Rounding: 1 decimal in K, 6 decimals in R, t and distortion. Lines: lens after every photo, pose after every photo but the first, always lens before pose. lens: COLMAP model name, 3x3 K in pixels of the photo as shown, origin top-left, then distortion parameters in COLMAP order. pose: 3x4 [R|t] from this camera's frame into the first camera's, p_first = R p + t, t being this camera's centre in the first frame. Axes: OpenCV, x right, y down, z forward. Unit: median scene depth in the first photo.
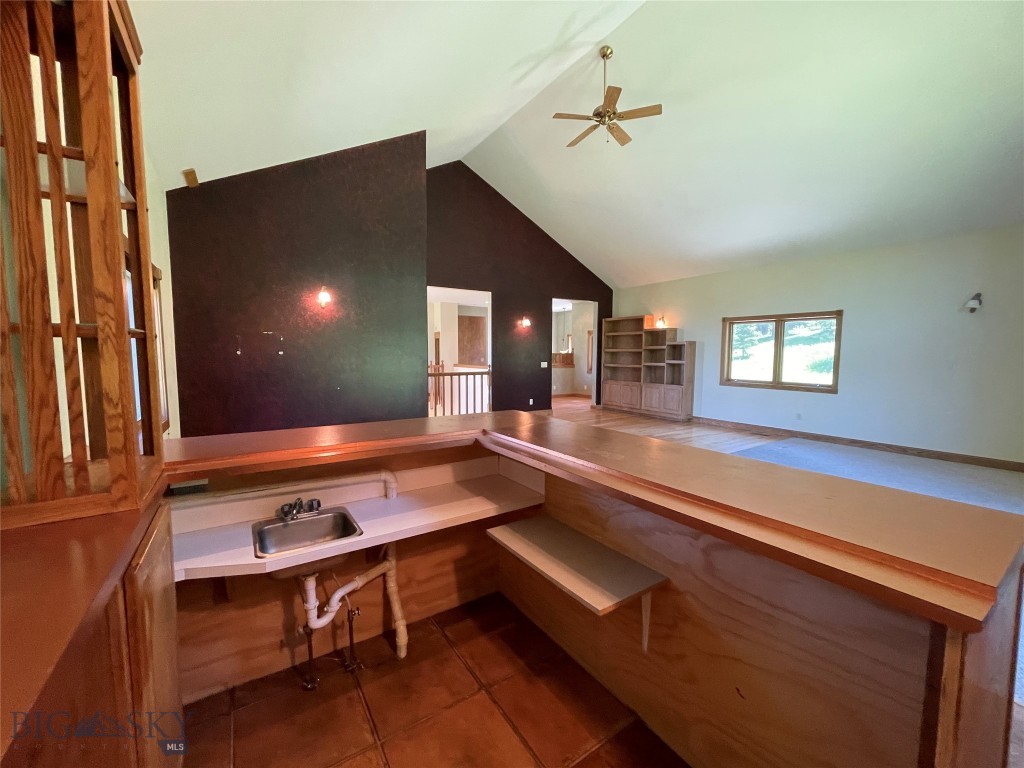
lens RADIAL K [[411.3, 0, 507.2], [0, 411.3, 384.1], [0, 0, 1]] dist [-0.002993, -0.000920]
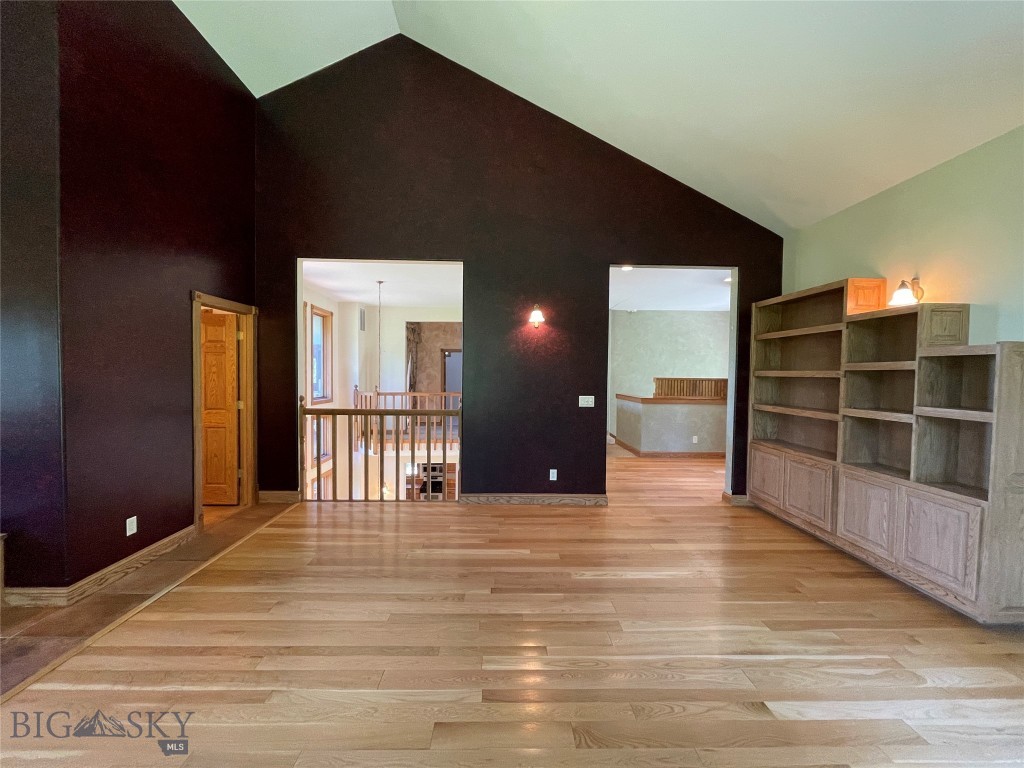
lens RADIAL K [[411.3, 0, 507.2], [0, 411.3, 384.1], [0, 0, 1]] dist [-0.002993, -0.000920]
pose [[0.848450, 0.022522, -0.528796, 0.284900], [-0.051975, 0.997811, -0.040897, -0.045561], [0.526718, 0.062183, 0.847763, 0.565189]]
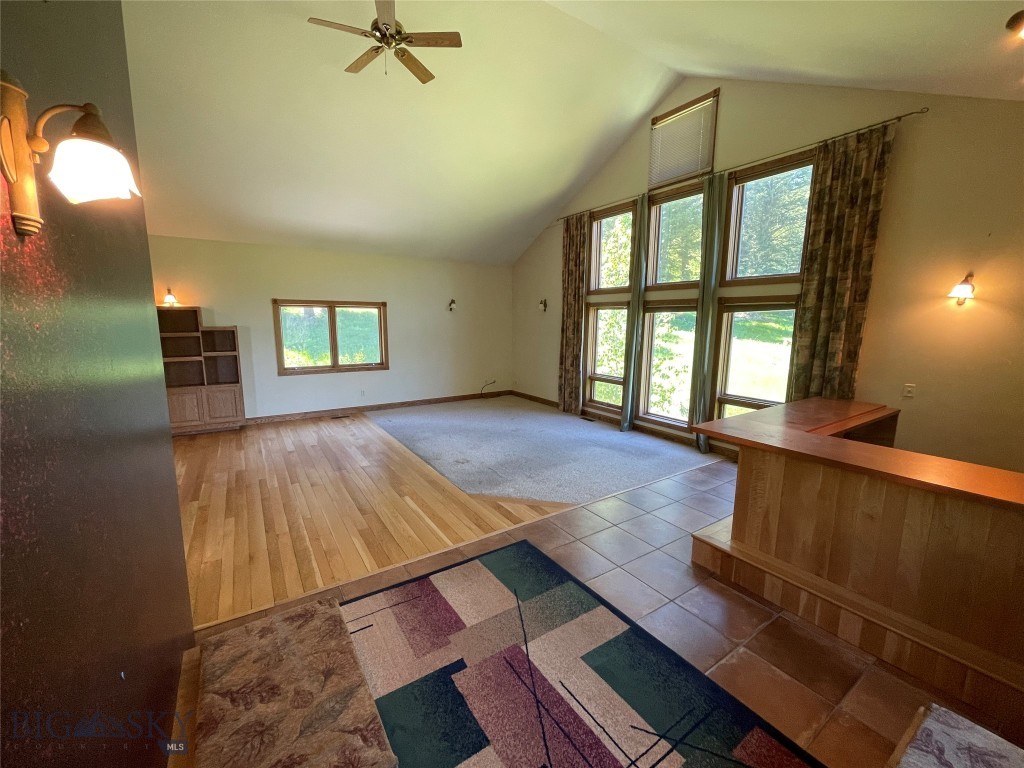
lens RADIAL K [[411.3, 0, 507.2], [0, 411.3, 384.1], [0, 0, 1]] dist [-0.002993, -0.000920]
pose [[0.002004, -0.160642, 0.987011, -0.328889], [0.072590, 0.984432, 0.160074, -0.080077], [-0.997360, 0.071326, 0.013633, 0.464304]]
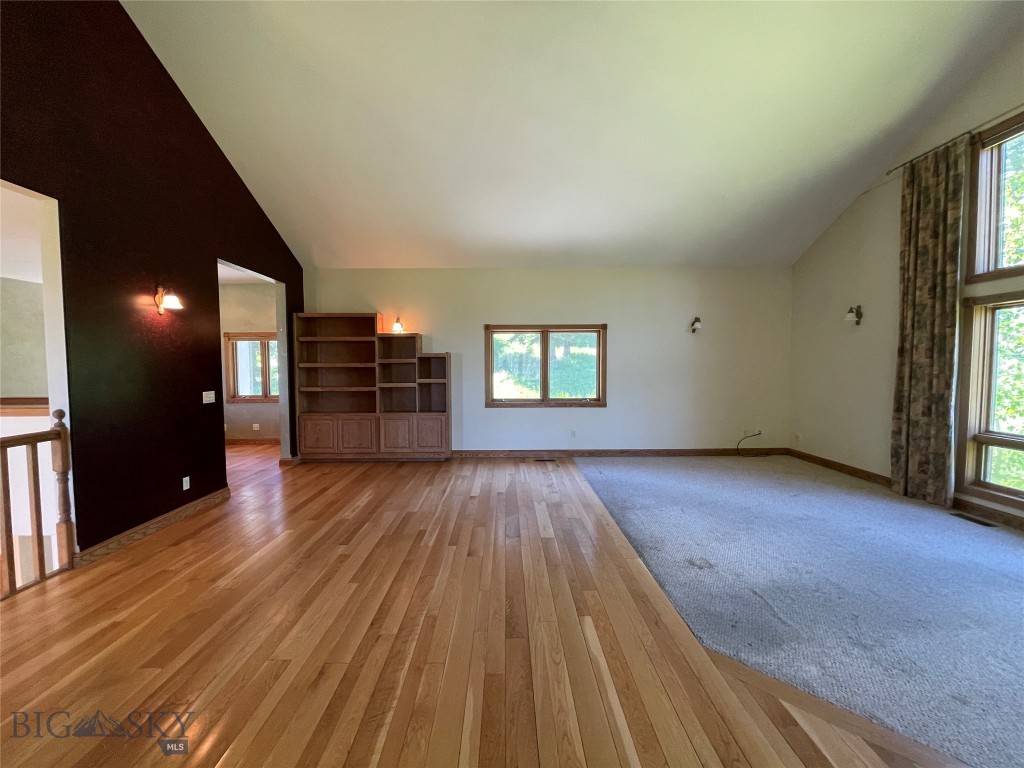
lens RADIAL K [[411.3, 0, 507.2], [0, 411.3, 384.1], [0, 0, 1]] dist [-0.002993, -0.000920]
pose [[0.541126, -0.046529, 0.839654, -0.125915], [0.073378, 0.997272, 0.007973, -0.043446], [-0.837734, 0.057298, 0.543064, 0.485452]]
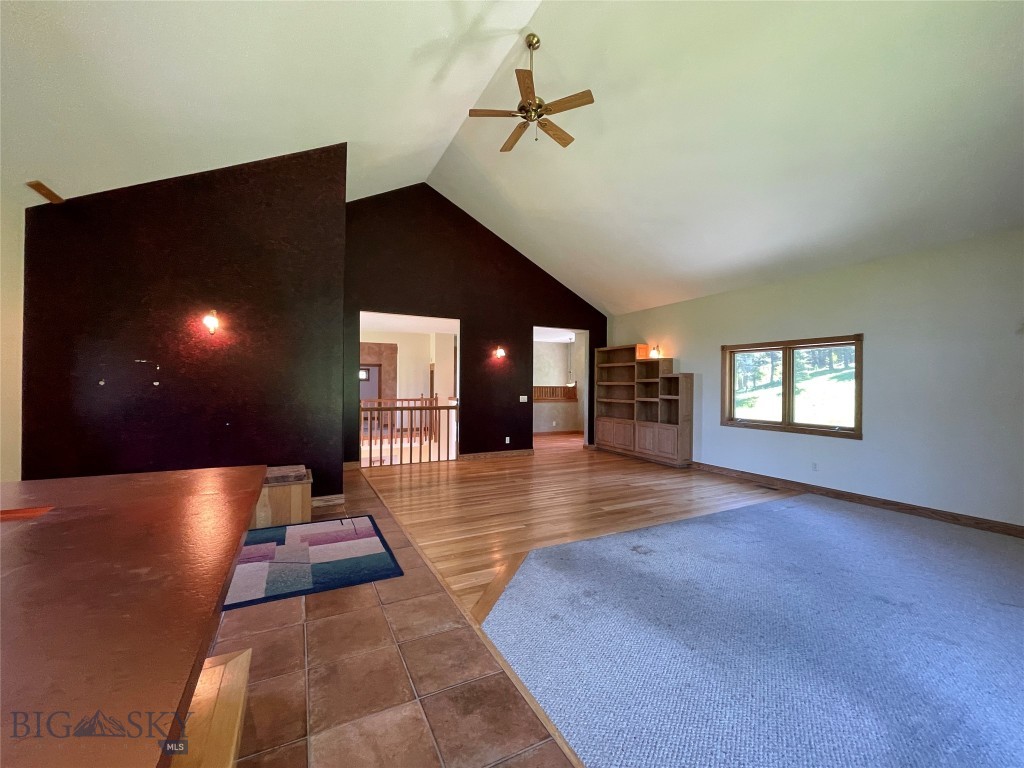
lens RADIAL K [[411.3, 0, 507.2], [0, 411.3, 384.1], [0, 0, 1]] dist [-0.002993, -0.000920]
pose [[0.994381, 0.005317, -0.105723, 0.158530], [-0.013783, 0.996739, -0.079508, -0.007971], [0.104956, 0.080519, 0.991212, 0.106489]]
